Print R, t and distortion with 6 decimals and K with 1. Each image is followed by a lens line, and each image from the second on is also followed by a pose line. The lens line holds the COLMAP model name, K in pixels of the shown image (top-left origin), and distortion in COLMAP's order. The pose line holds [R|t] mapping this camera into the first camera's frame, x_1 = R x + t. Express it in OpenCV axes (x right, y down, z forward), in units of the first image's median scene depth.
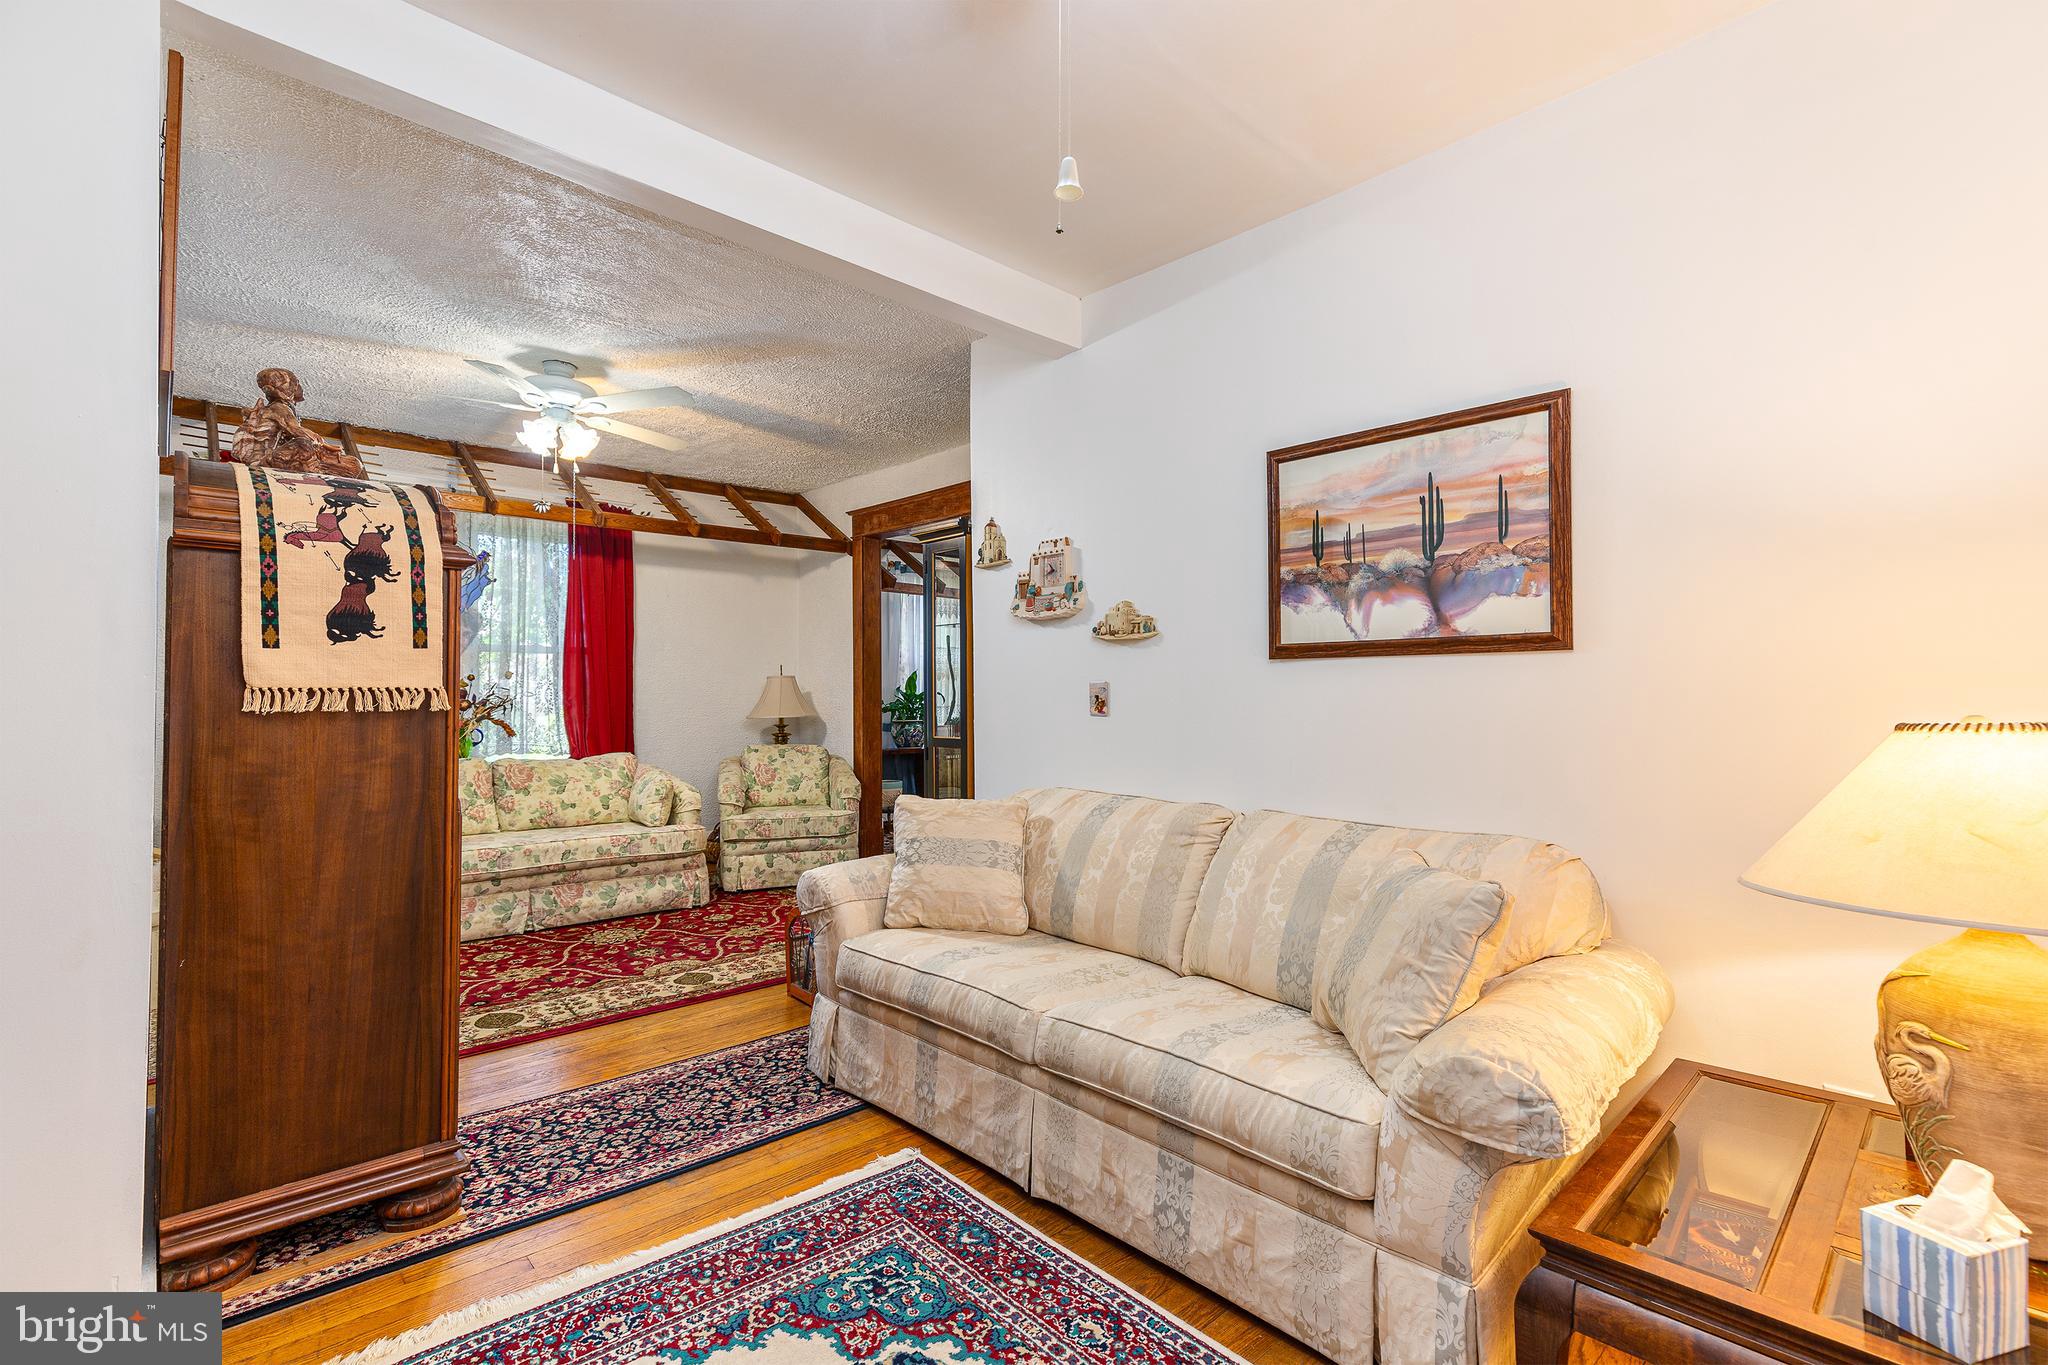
lens RADIAL K [[931.9, 0, 1031.3], [0, 931.9, 685.6], [0, 0, 1]] dist [0.001848, 0.000375]
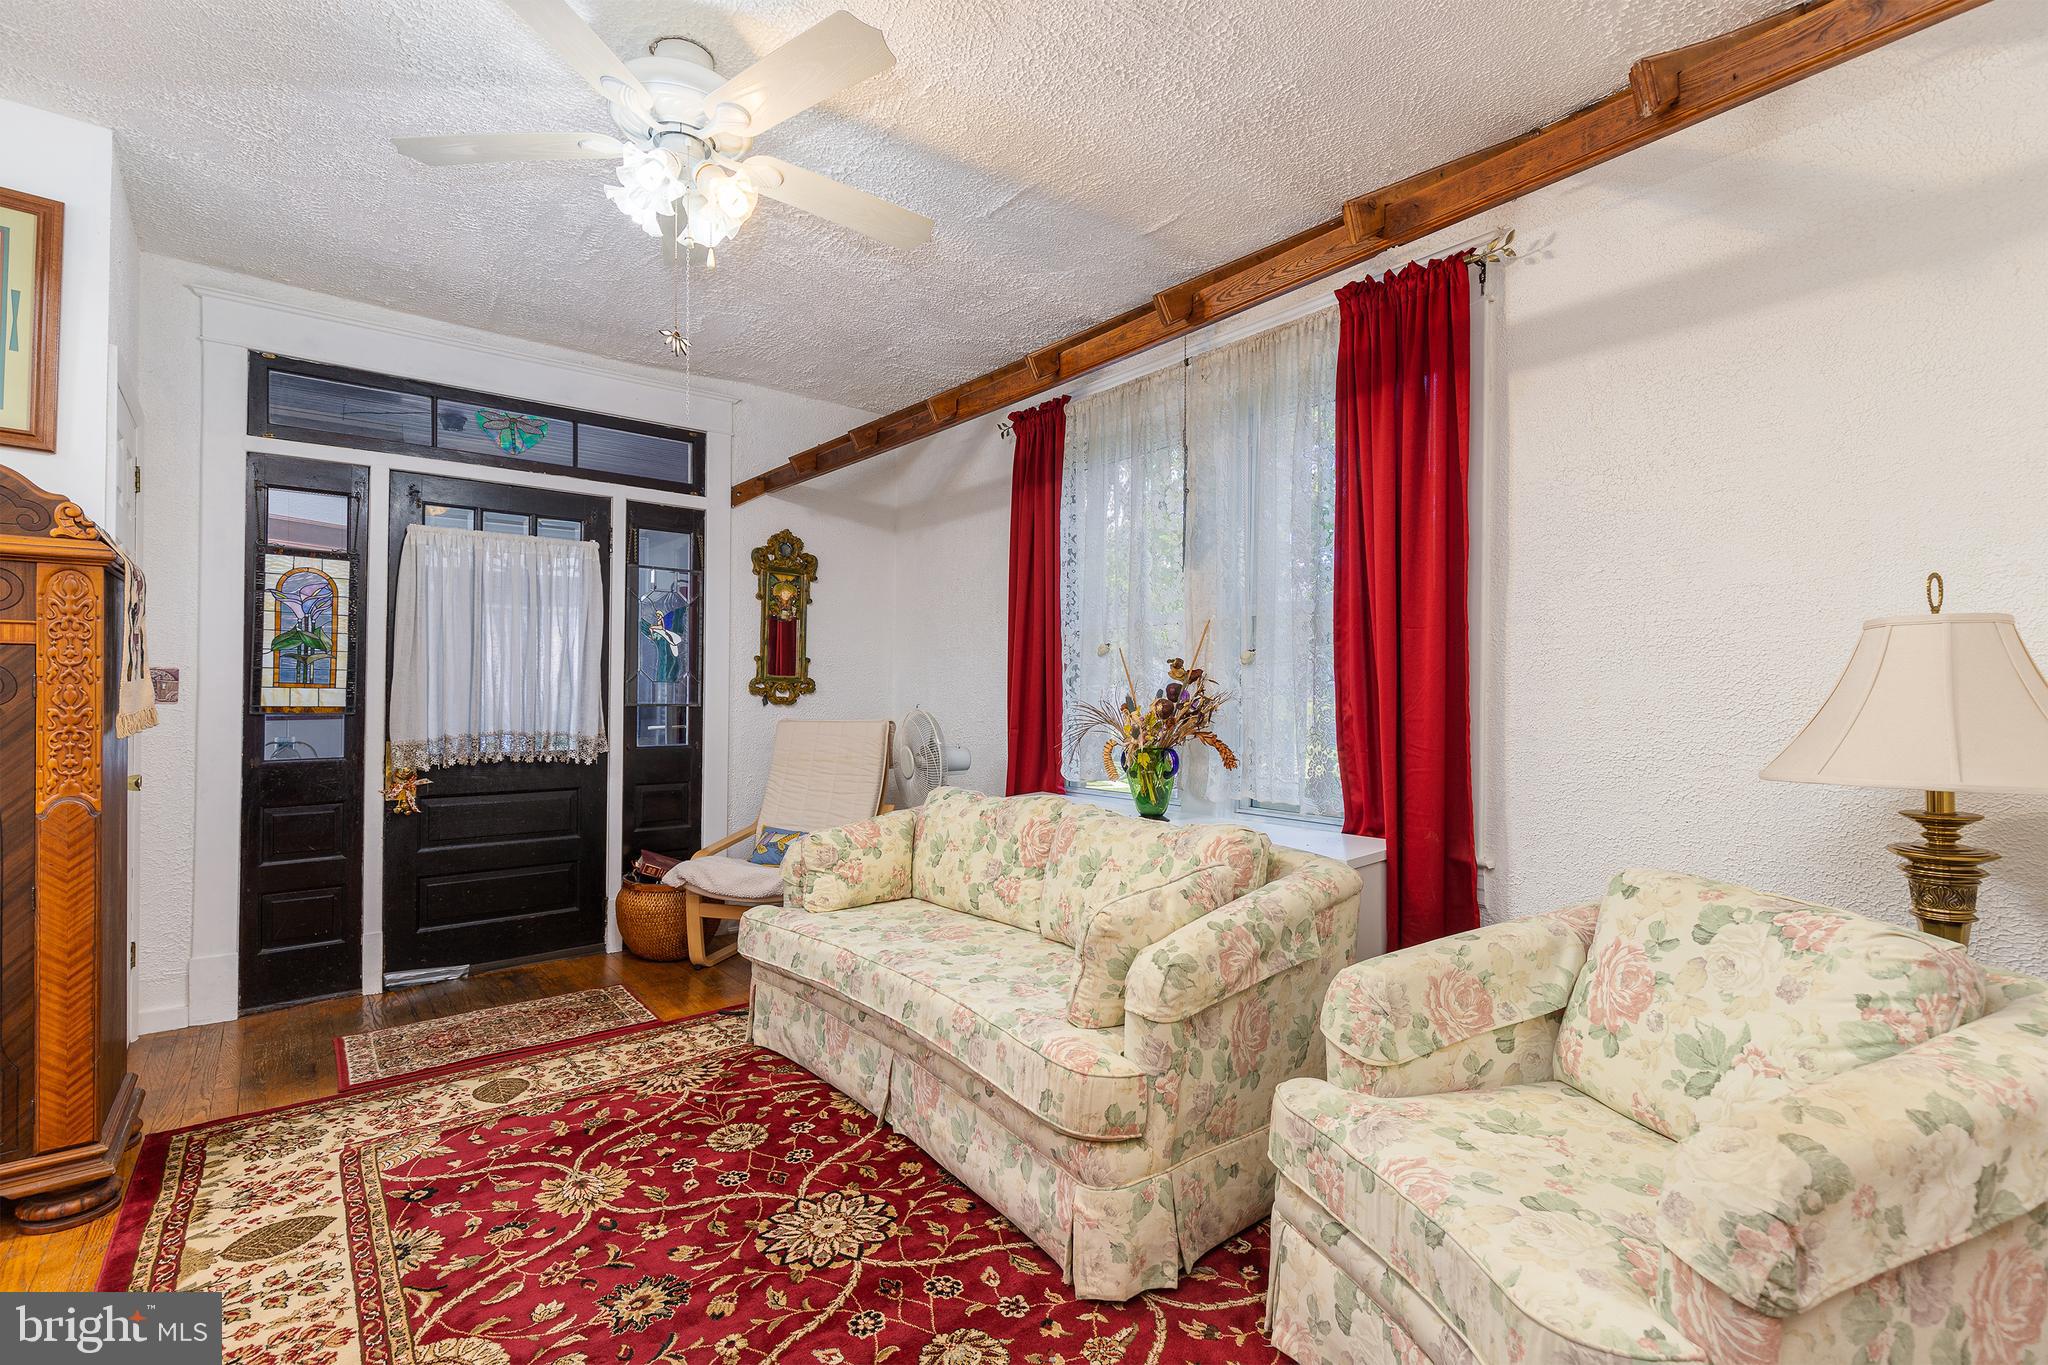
lens RADIAL K [[931.9, 0, 1031.3], [0, 931.9, 685.6], [0, 0, 1]] dist [0.001848, 0.000375]
pose [[-0.058703, 0.000126, -0.998275, -0.007198], [0.005321, 0.999986, -0.000186, 0.011294], [0.998261, -0.005323, -0.058703, 1.412620]]
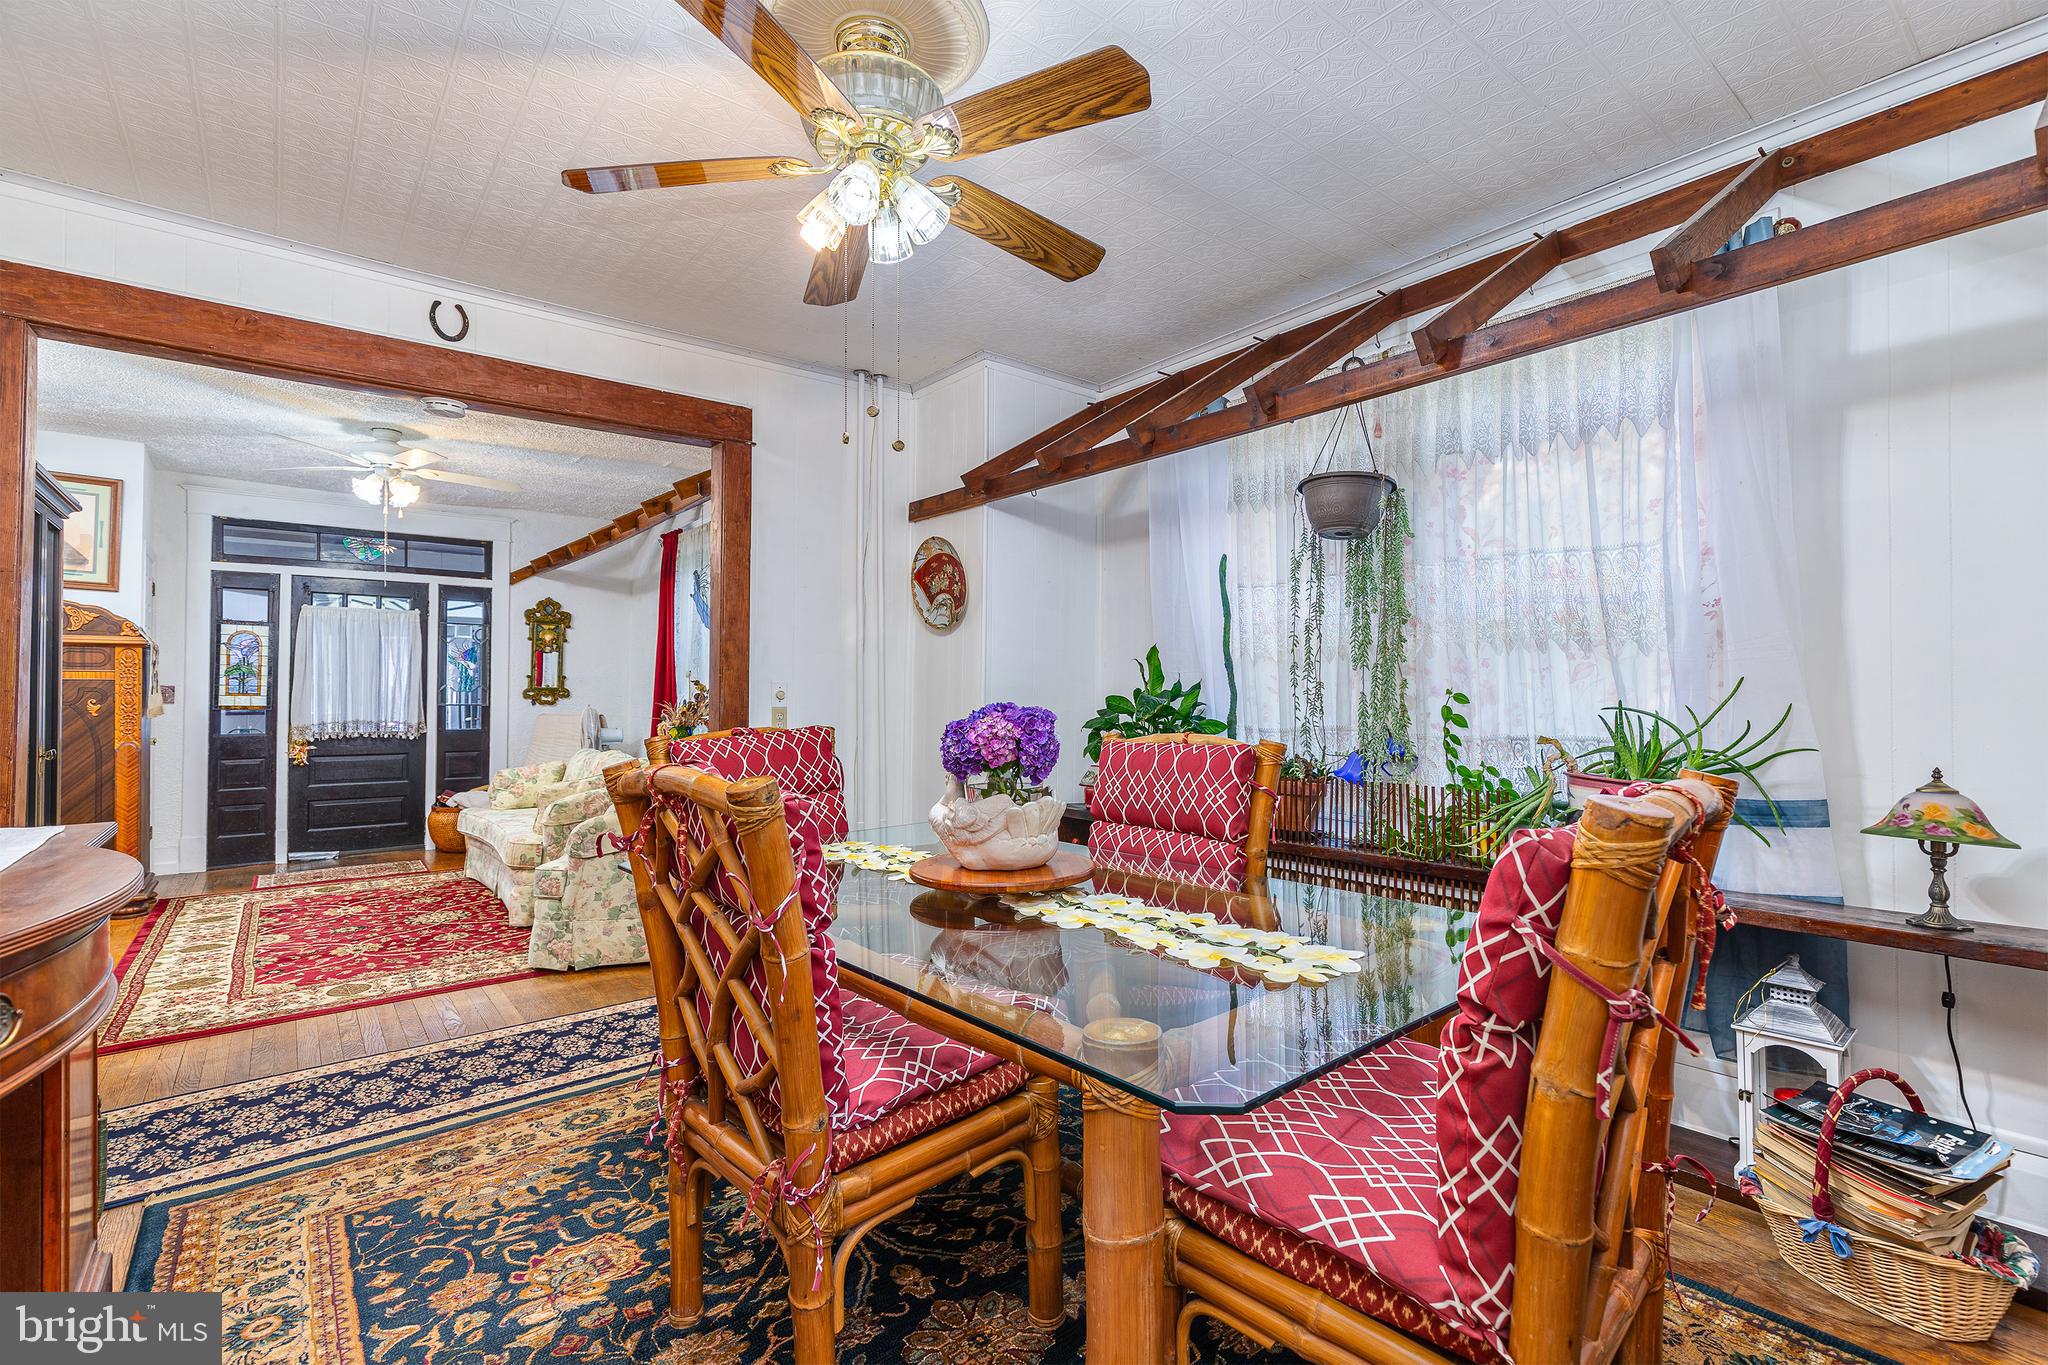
lens RADIAL K [[931.9, 0, 1031.3], [0, 931.9, 685.6], [0, 0, 1]] dist [0.001848, 0.000375]
pose [[-0.060185, -0.001302, -0.998186, 0.764356], [0.006226, 0.999979, -0.001679, 0.002426], [0.998168, -0.006315, -0.060175, 2.218054]]
